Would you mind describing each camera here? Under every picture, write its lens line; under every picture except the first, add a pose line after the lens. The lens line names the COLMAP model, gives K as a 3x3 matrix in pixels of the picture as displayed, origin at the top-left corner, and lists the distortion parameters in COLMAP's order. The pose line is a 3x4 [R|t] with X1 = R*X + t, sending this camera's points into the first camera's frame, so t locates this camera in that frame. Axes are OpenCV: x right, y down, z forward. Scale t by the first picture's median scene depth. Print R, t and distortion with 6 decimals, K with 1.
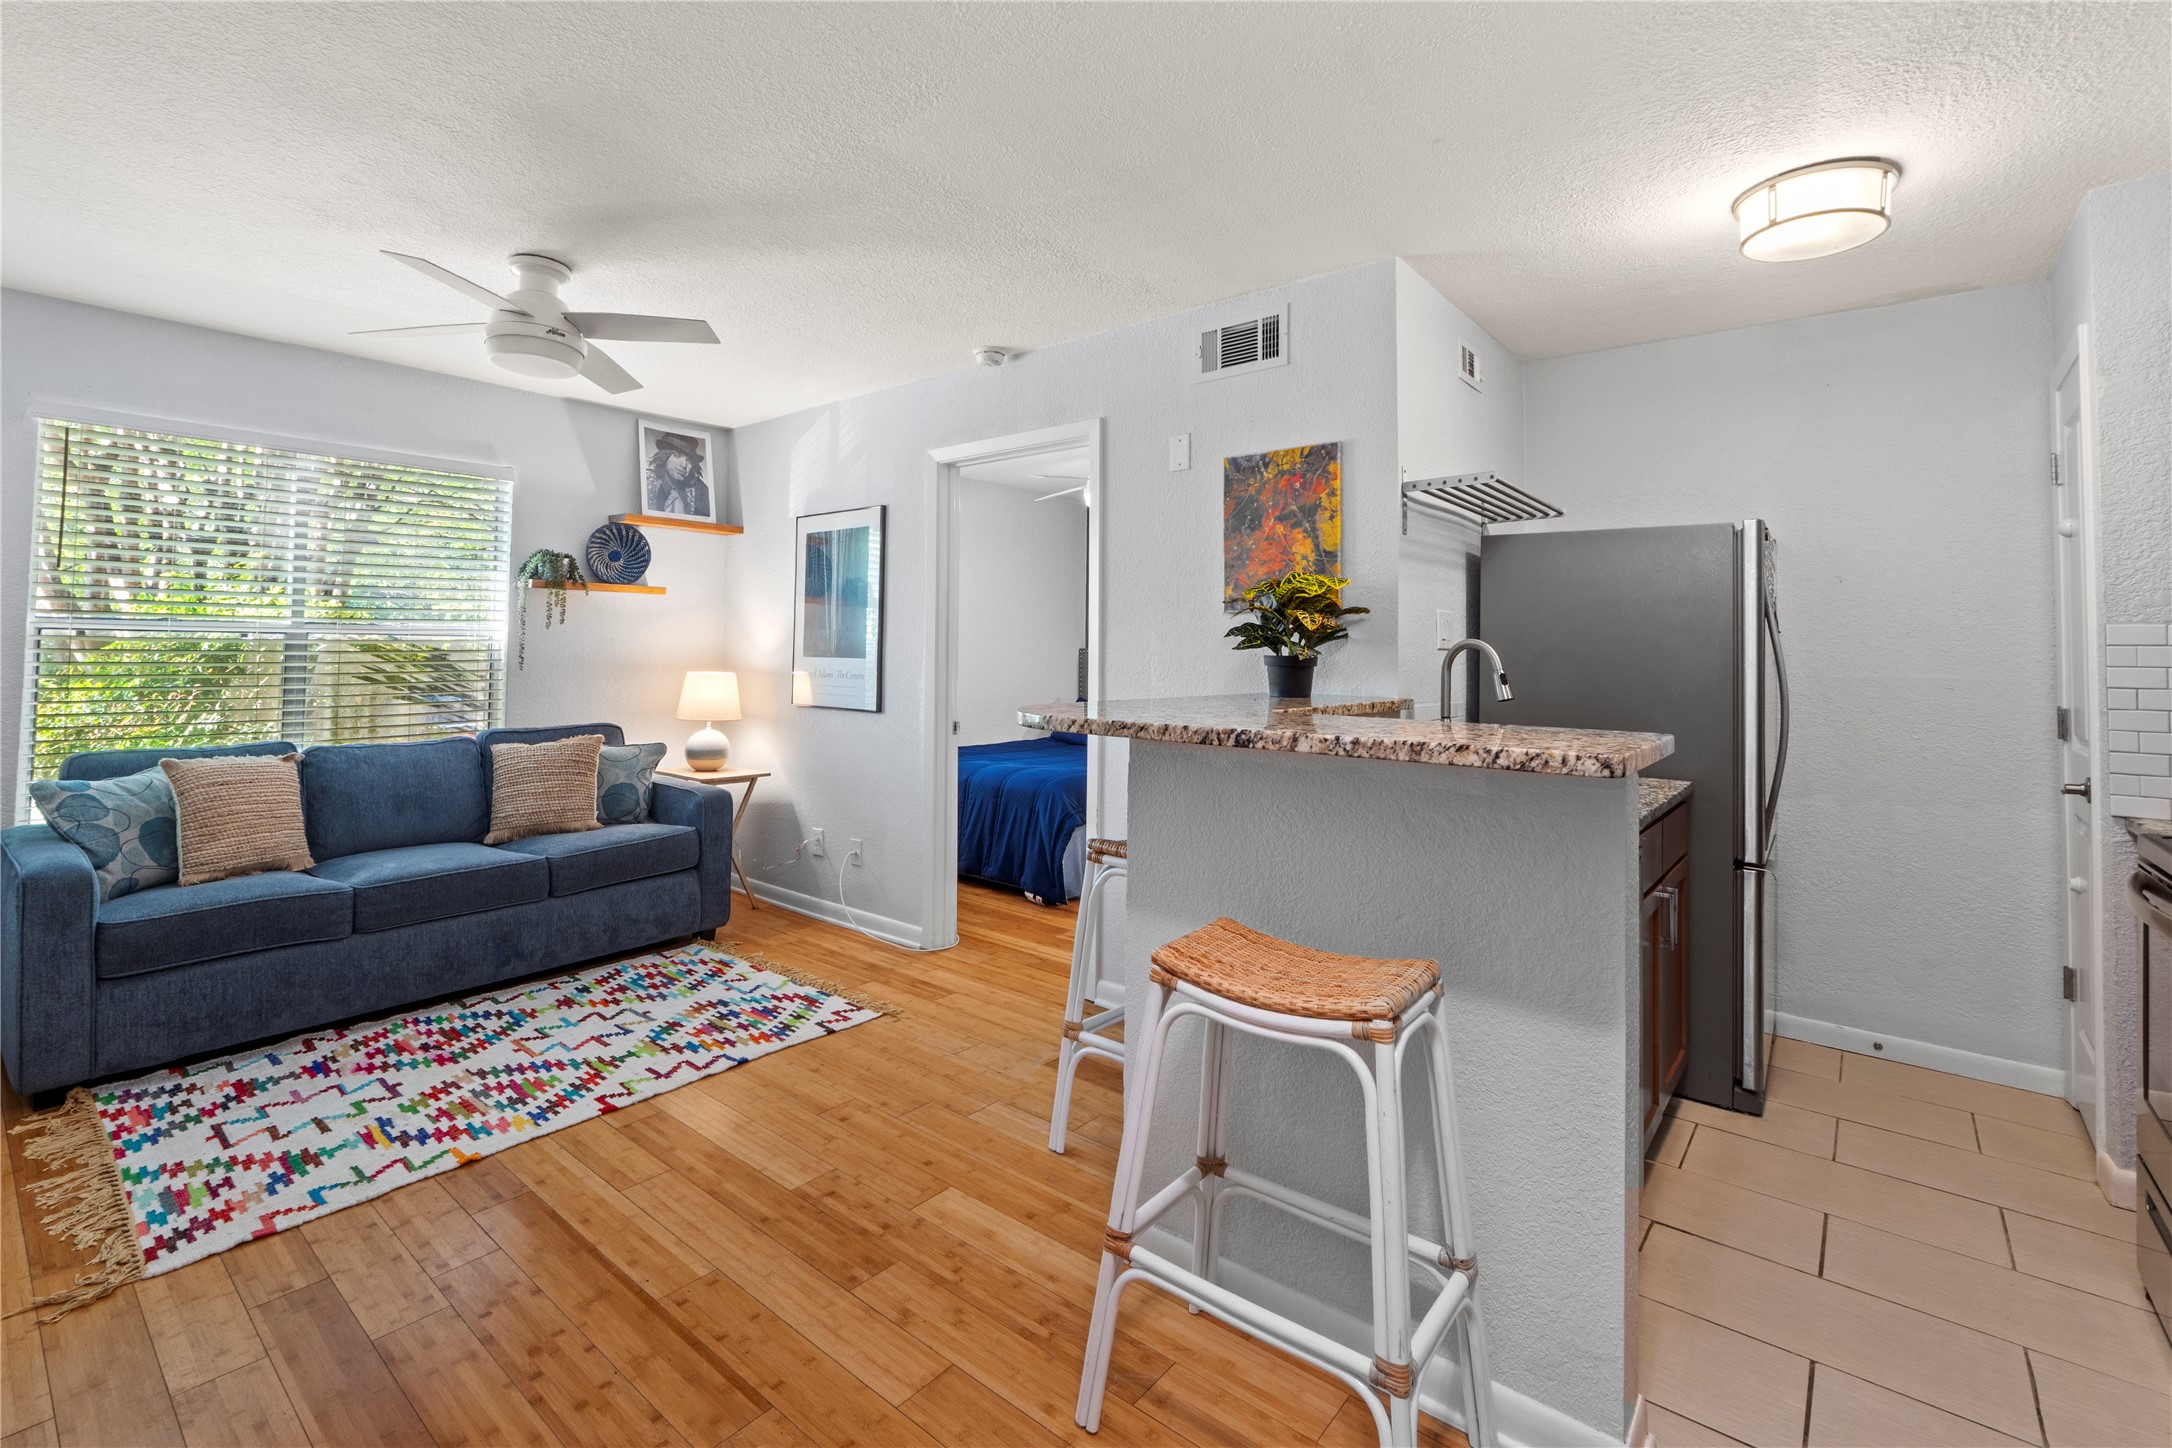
lens RADIAL K [[960.1, 0, 1092.2], [0, 960.1, 618.3], [0, 0, 1]] dist [-0.004295, -0.000765]
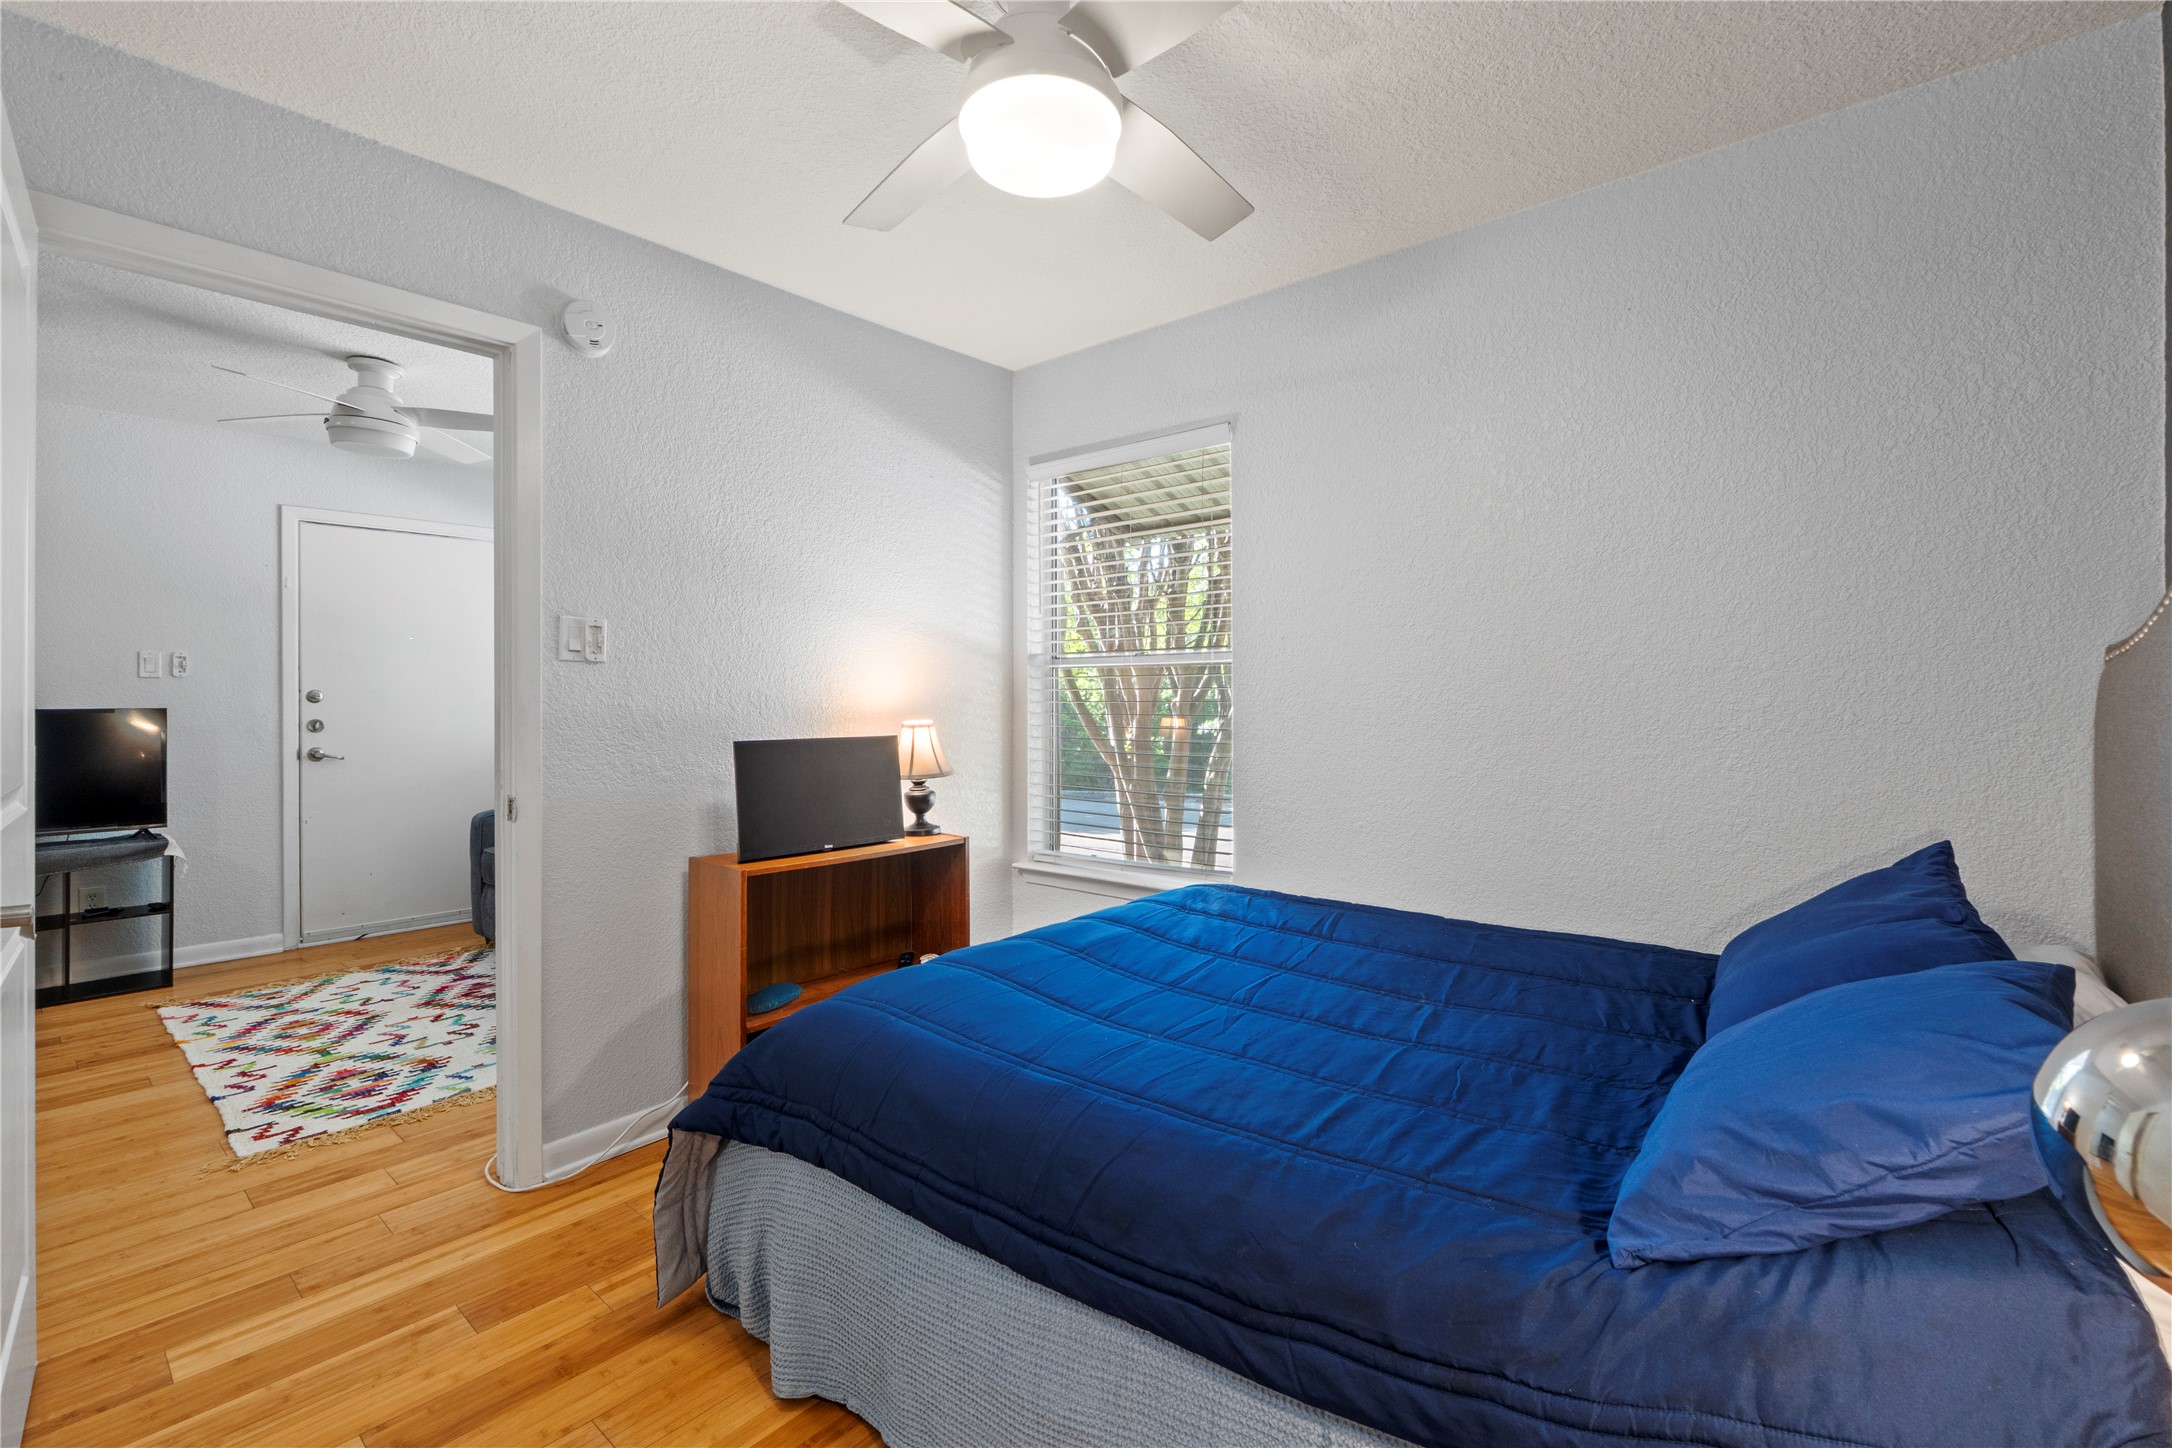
lens RADIAL K [[939.3, 0, 1091.5], [0, 939.3, 691.0], [0, 0, 1]] dist [-0.005796, -0.000702]
pose [[-0.017645, -0.015678, -0.999721, 0.558069], [0.039185, 0.999098, -0.016359, 0.090255], [0.999076, -0.039462, -0.017015, 1.851485]]
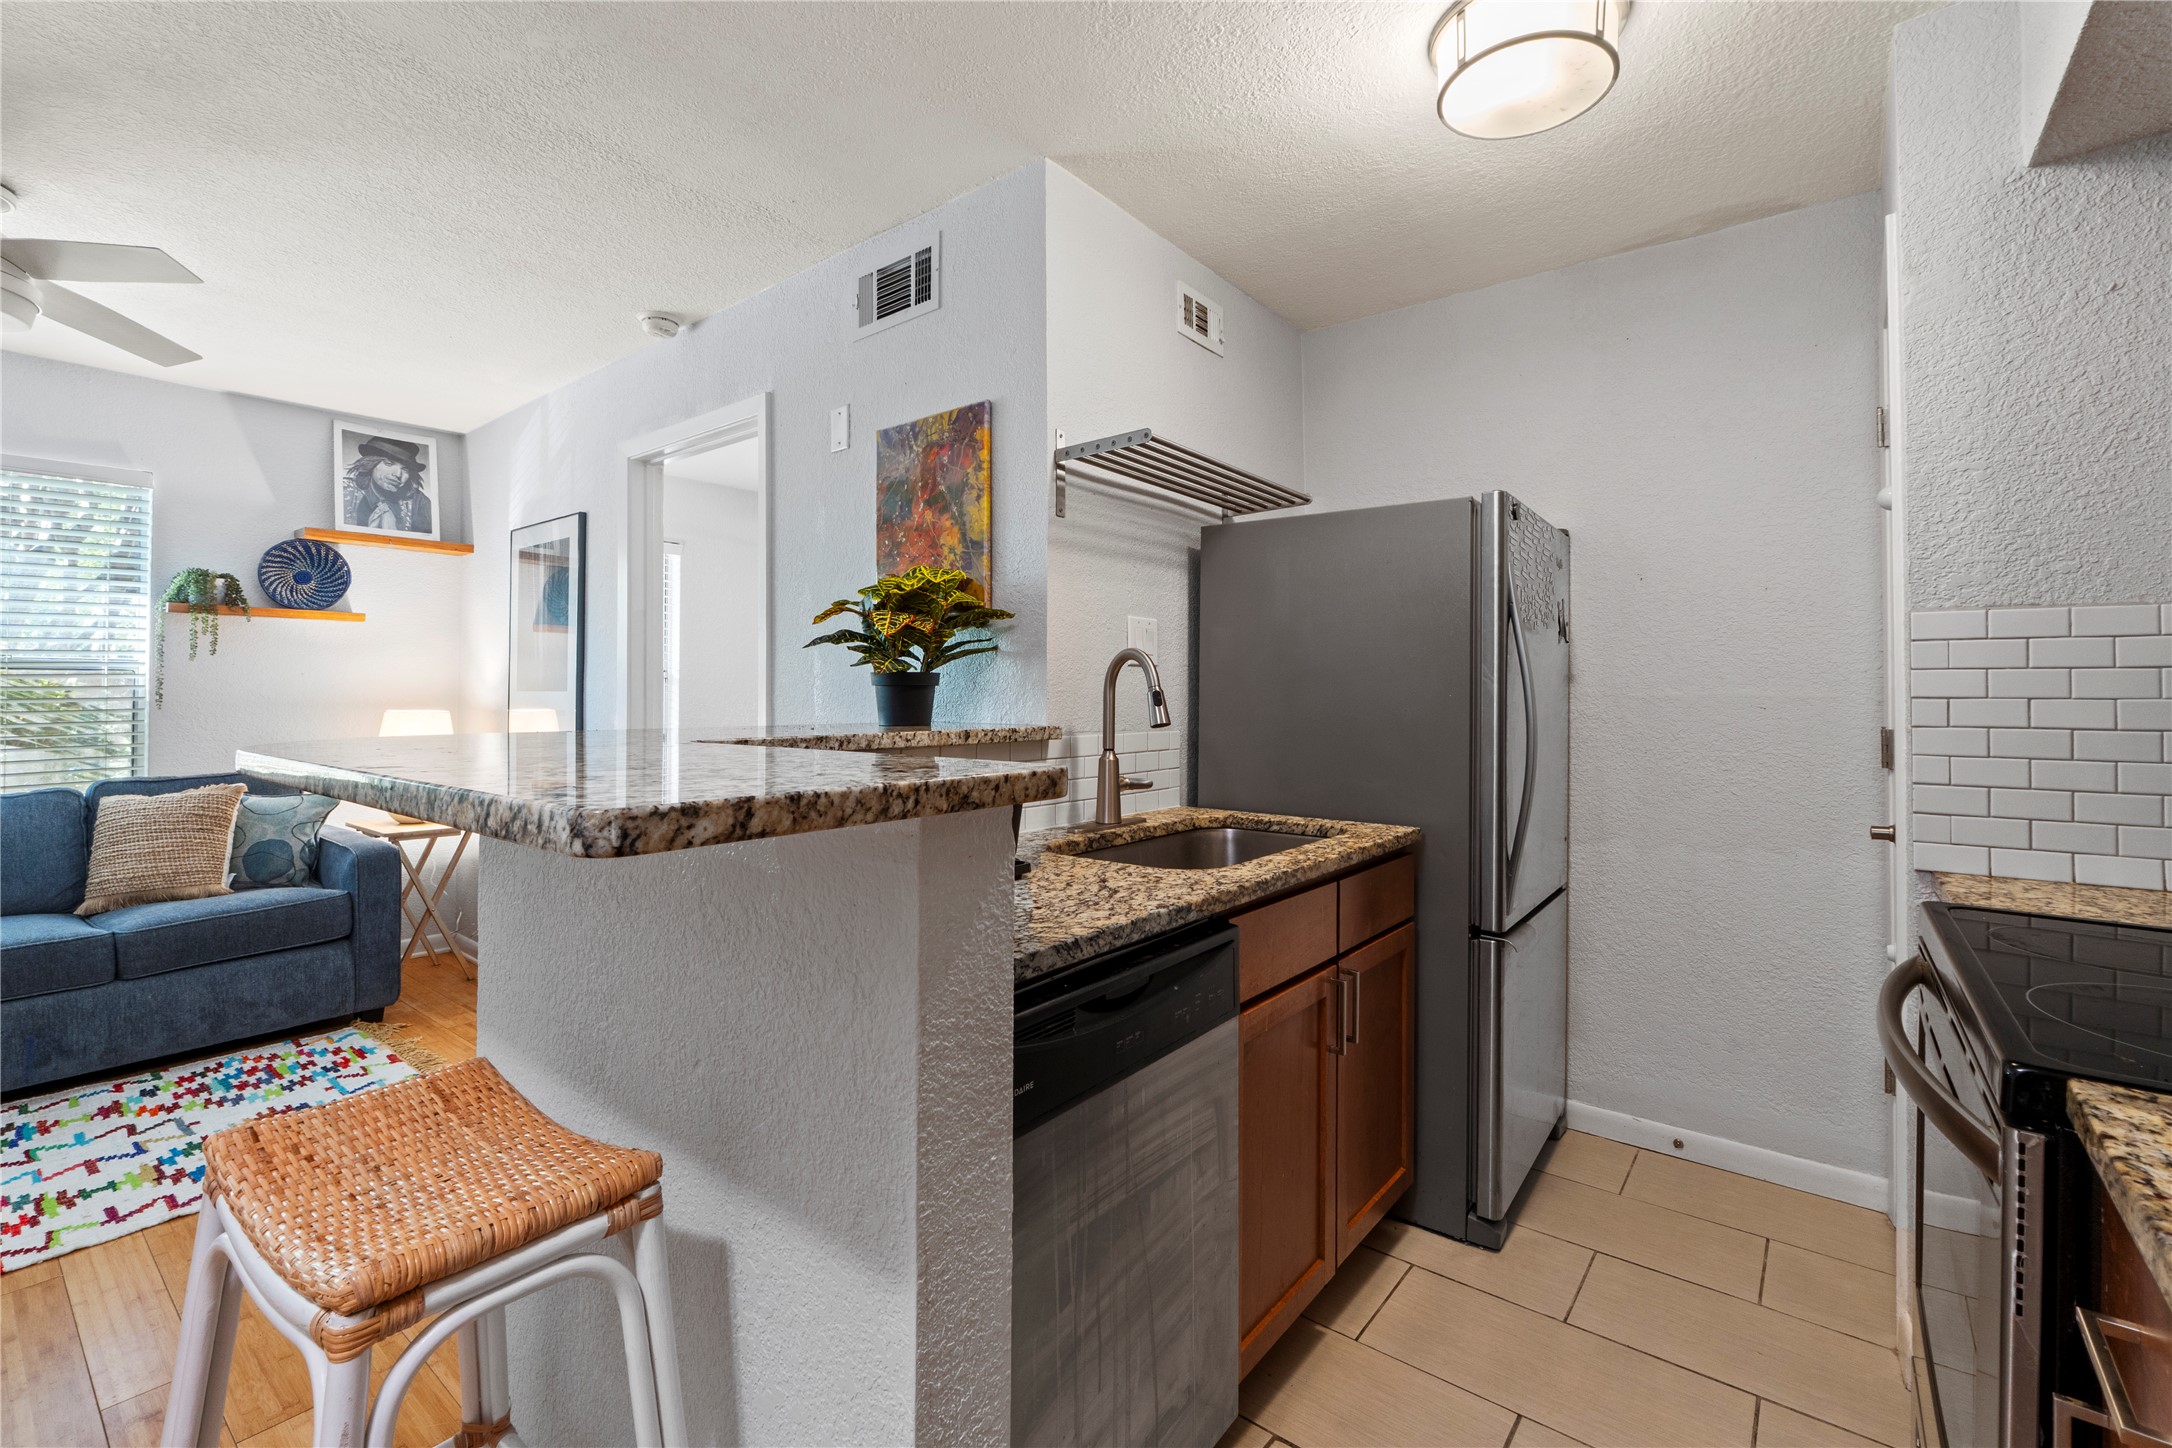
lens RADIAL K [[937.9, 0, 1099.4], [0, 937.9, 681.1], [0, 0, 1]] dist [-0.006778, -0.000181]
pose [[0.999775, -0.010922, 0.018185, 0.320061], [0.010544, 0.999729, 0.020772, 0.028917], [-0.018407, -0.020575, 0.999619, 0.219251]]
